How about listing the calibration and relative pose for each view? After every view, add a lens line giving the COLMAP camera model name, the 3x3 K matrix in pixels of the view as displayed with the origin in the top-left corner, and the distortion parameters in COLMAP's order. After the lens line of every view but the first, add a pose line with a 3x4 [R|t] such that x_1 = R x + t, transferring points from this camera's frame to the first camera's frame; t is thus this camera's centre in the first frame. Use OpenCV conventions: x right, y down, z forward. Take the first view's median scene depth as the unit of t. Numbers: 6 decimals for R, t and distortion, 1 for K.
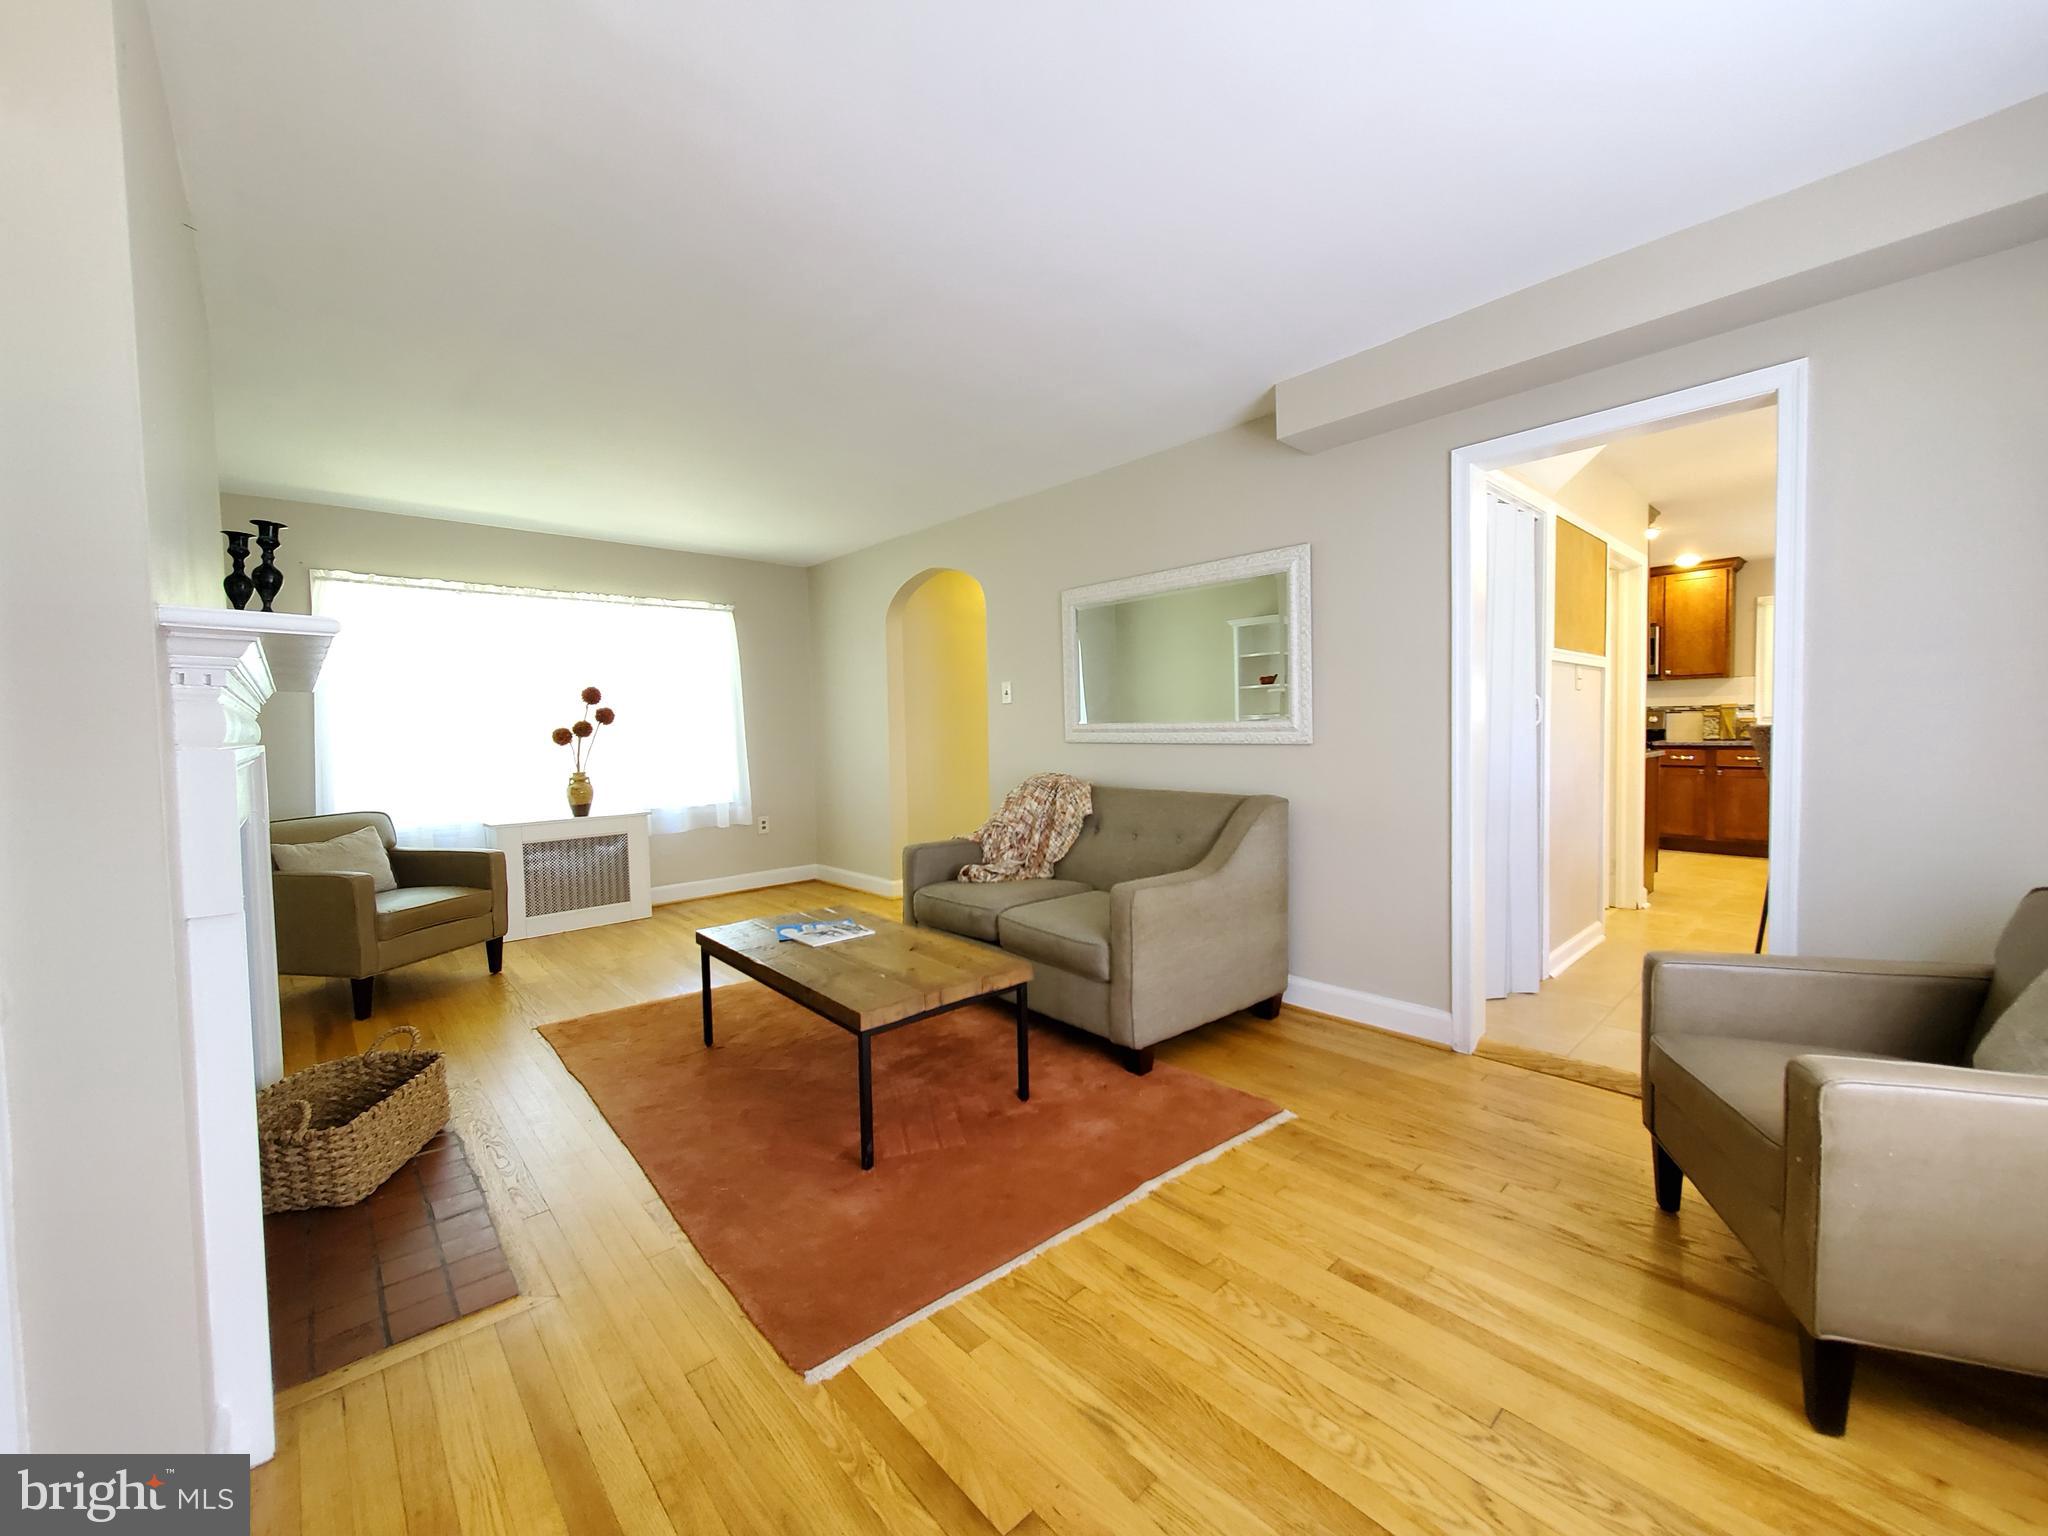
lens RADIAL K [[809.3, 0, 1041.0], [0, 809.3, 762.9], [0, 0, 1]] dist [0.000780, -0.000233]
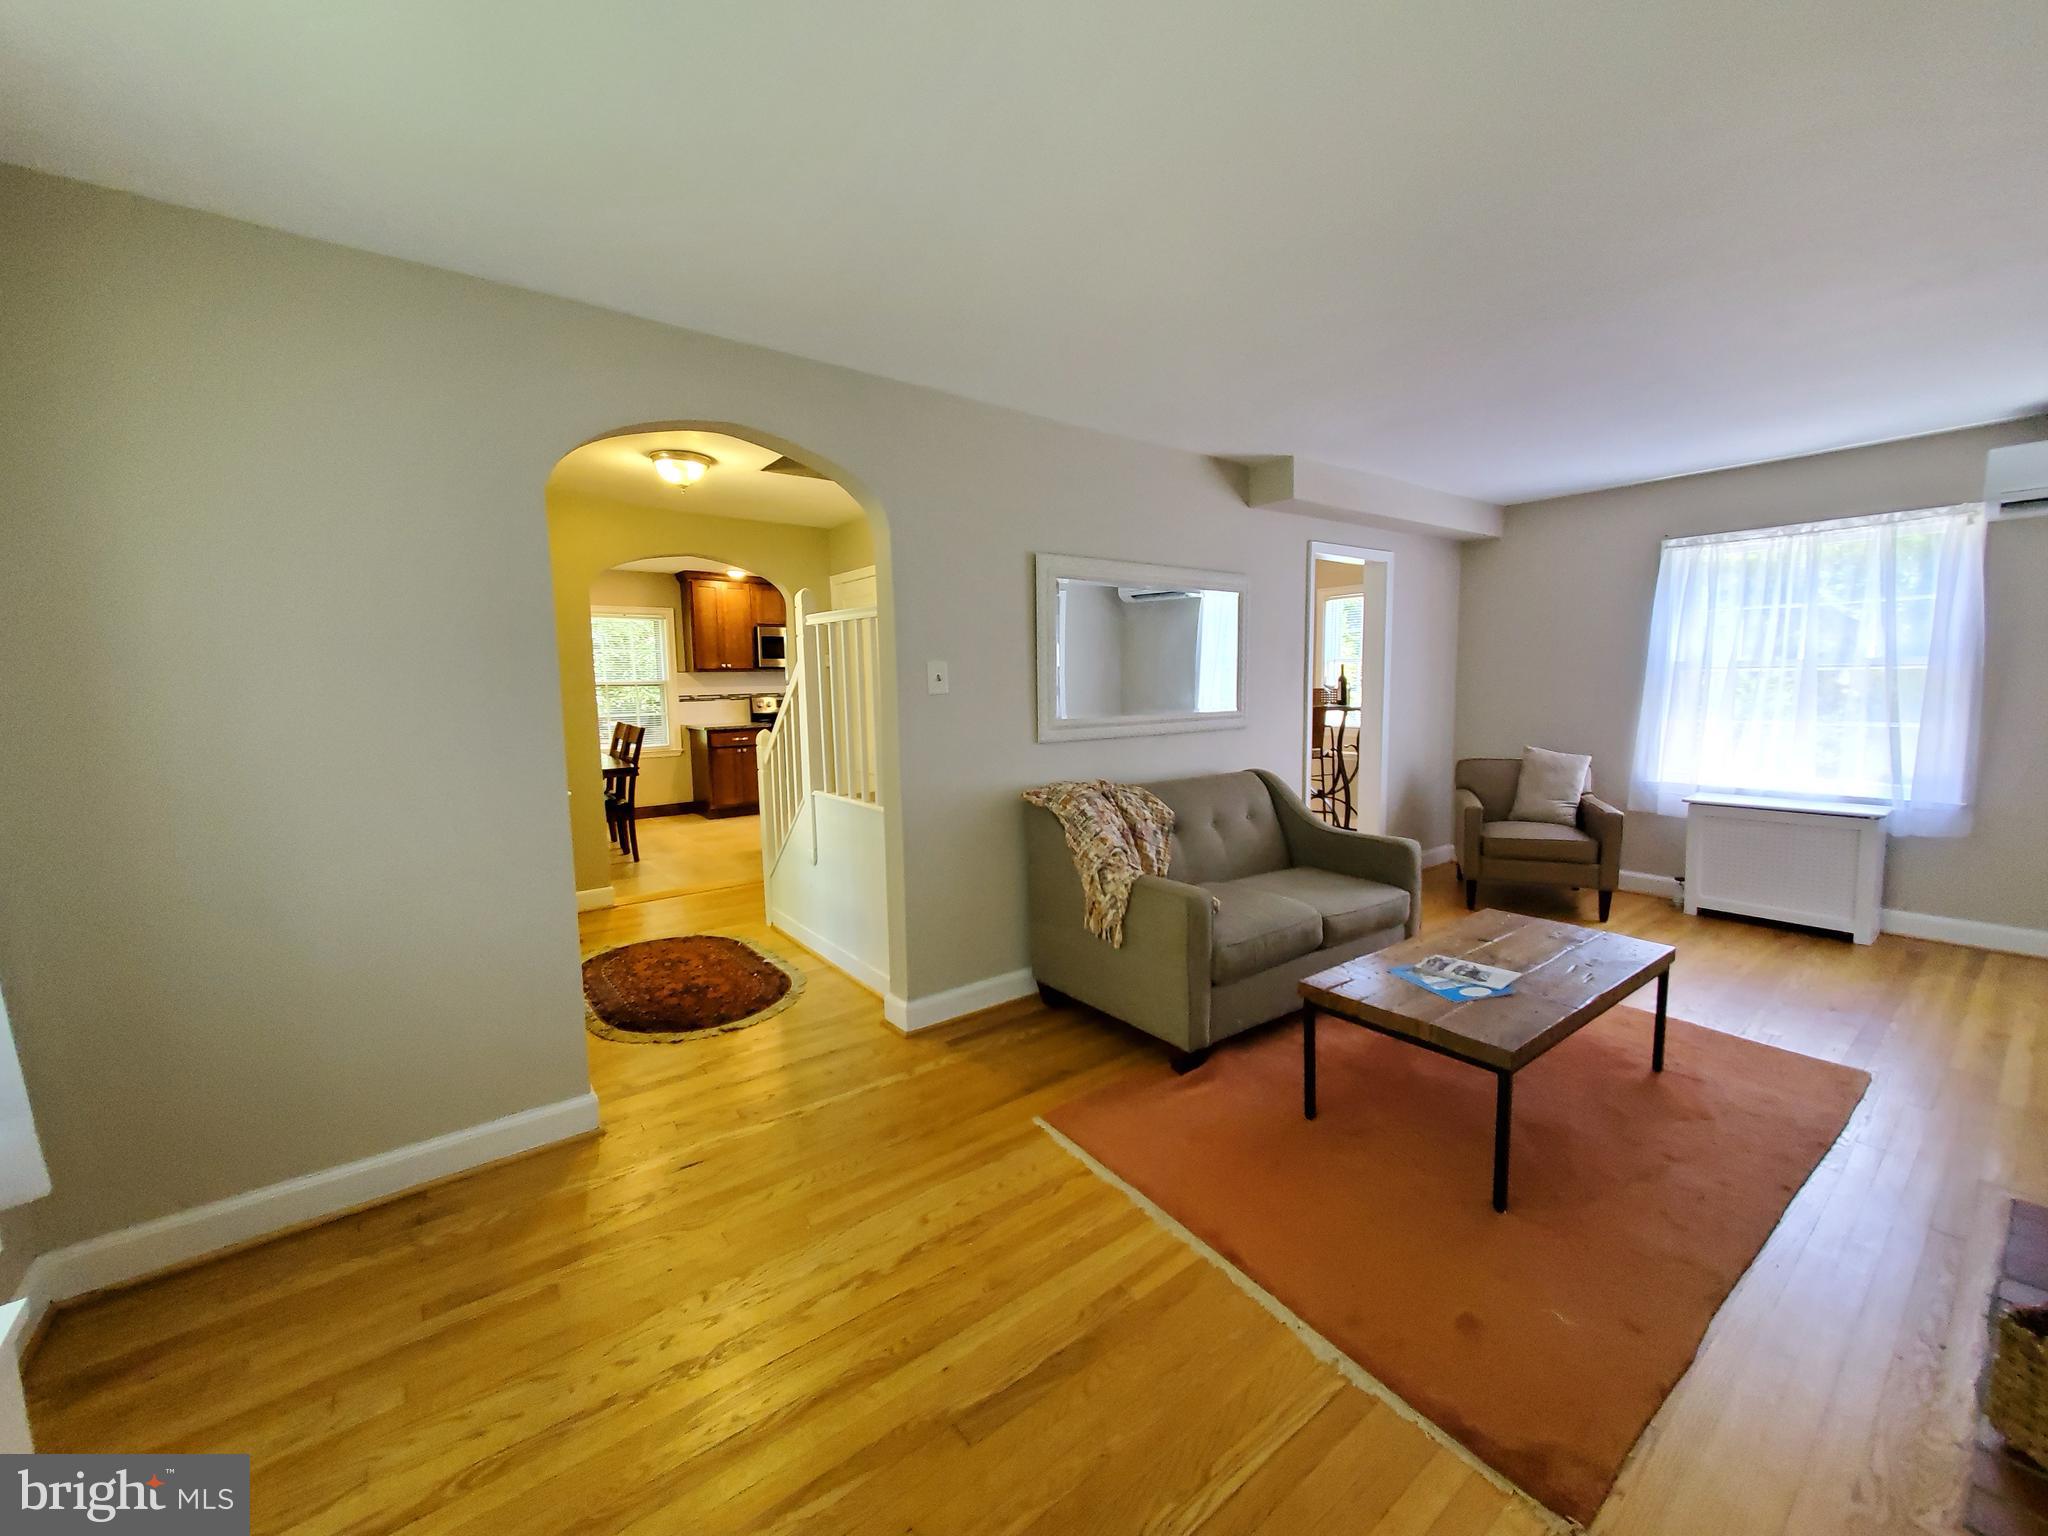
lens RADIAL K [[807.4, 0, 1032.9], [0, 807.4, 754.9], [0, 0, 1]] dist [0.001733, -0.000393]
pose [[0.092869, -0.076722, 0.992718, -1.793893], [0.058429, 0.995729, 0.071489, -0.167290], [-0.993962, 0.051364, 0.096955, 2.191185]]
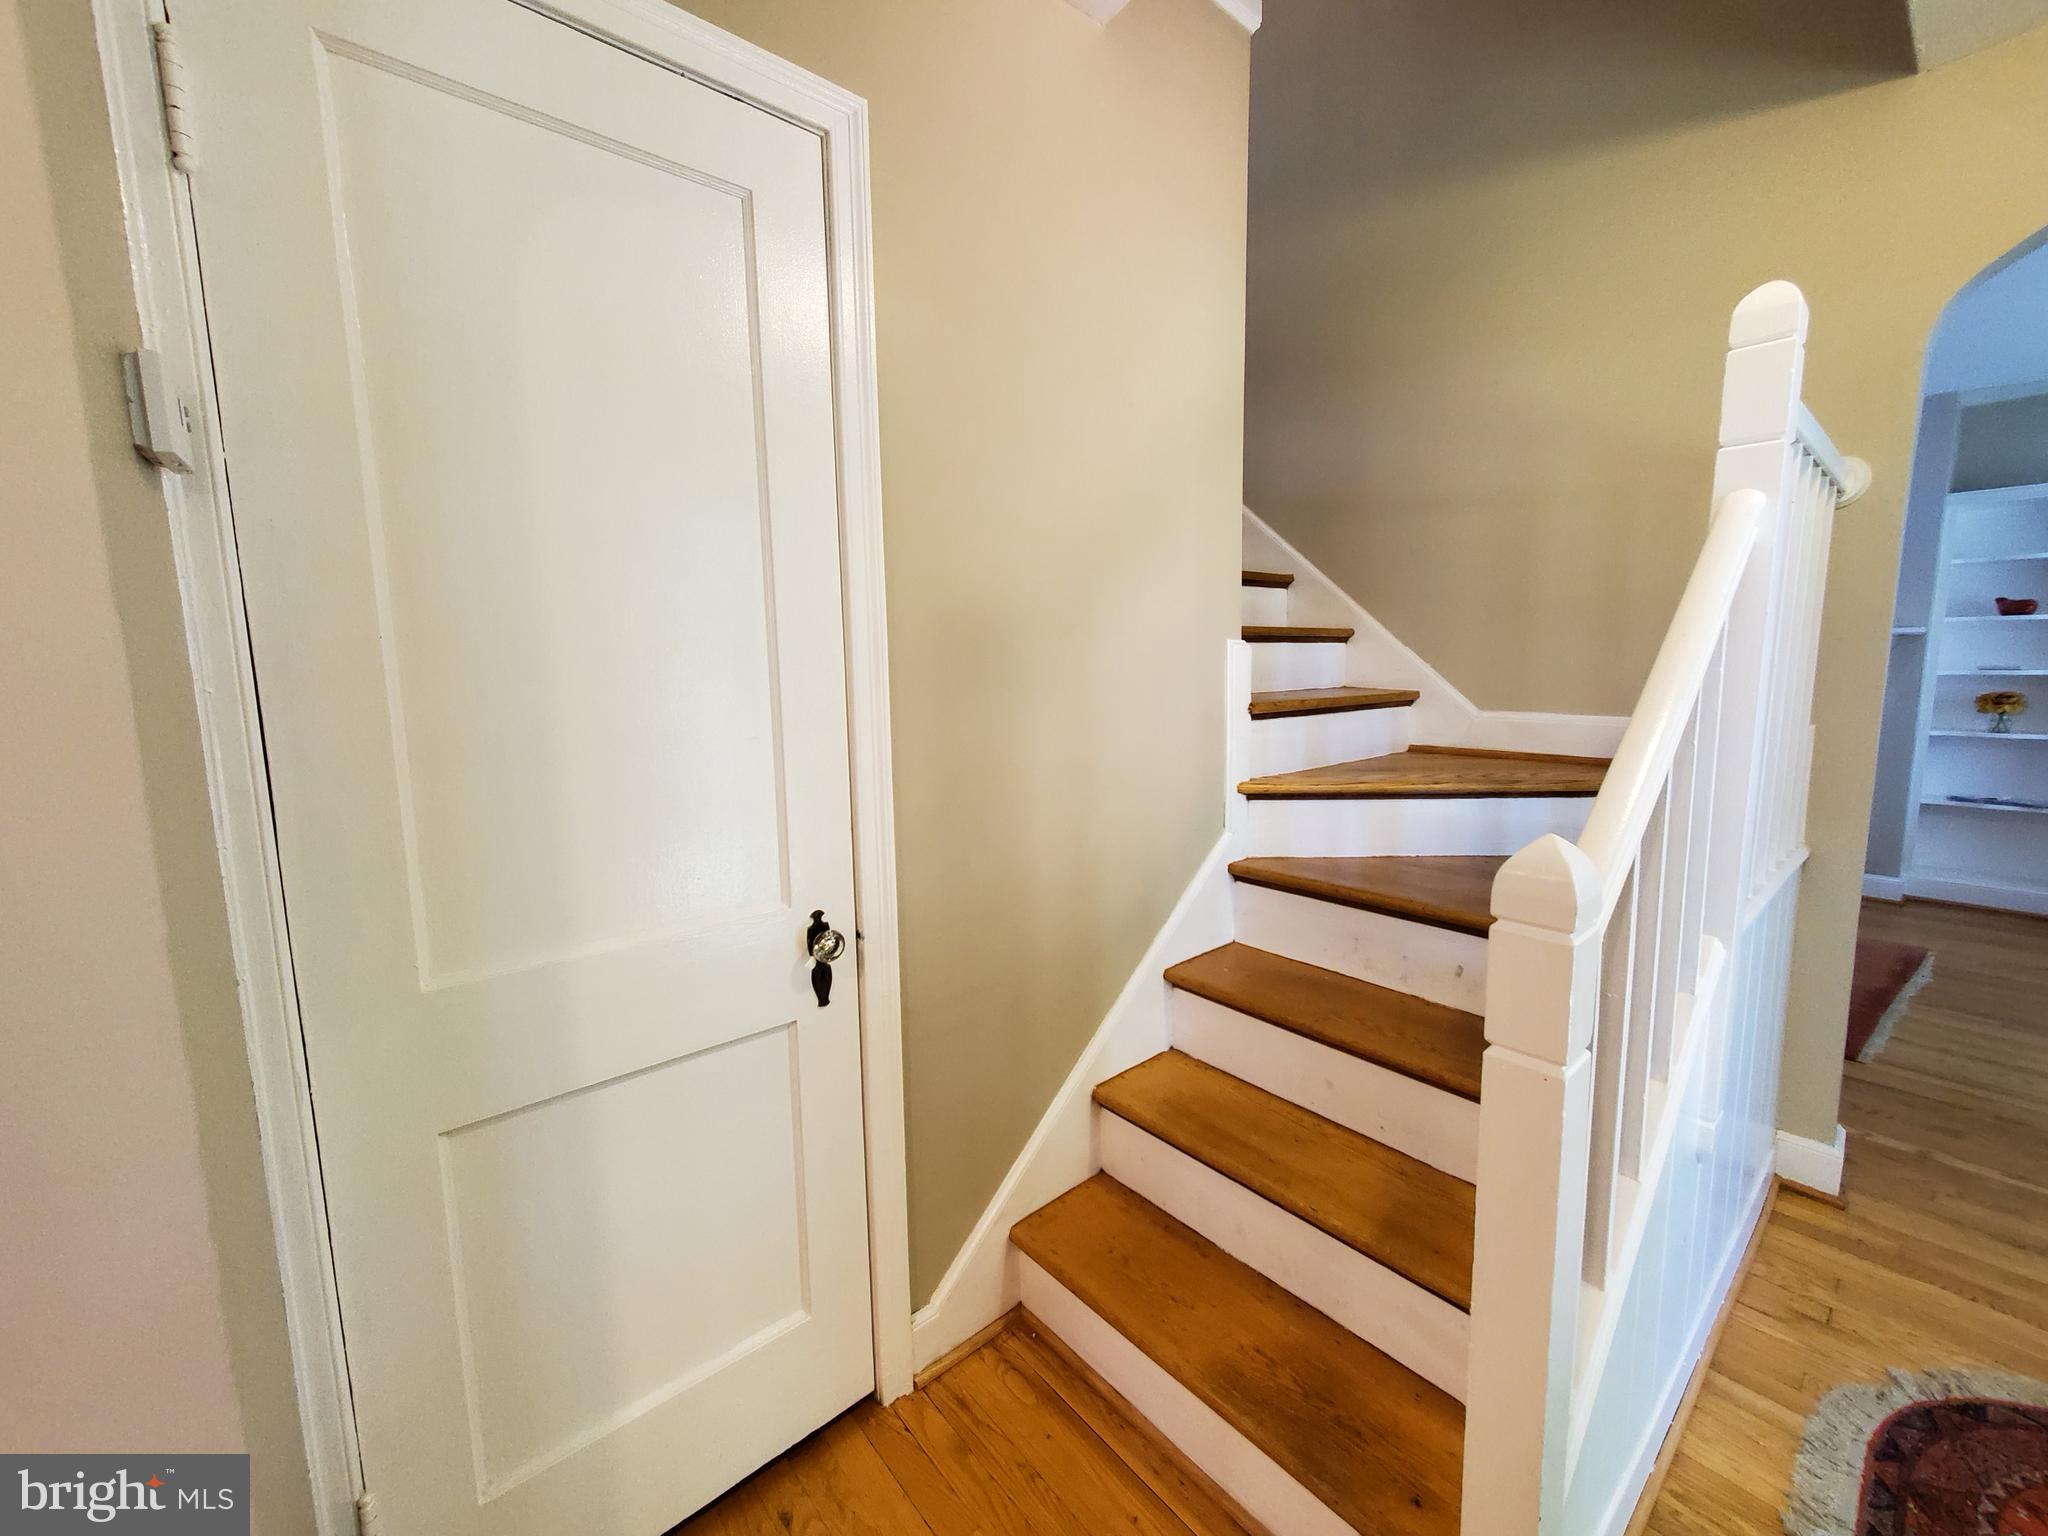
lens RADIAL K [[807.4, 0, 1032.9], [0, 807.4, 754.9], [0, 0, 1]] dist [0.001733, -0.000393]
pose [[-0.998274, 0.028614, 0.051295, 0.879914], [0.036680, 0.985789, 0.163938, -0.250997], [-0.045875, 0.165536, -0.985136, 3.707282]]
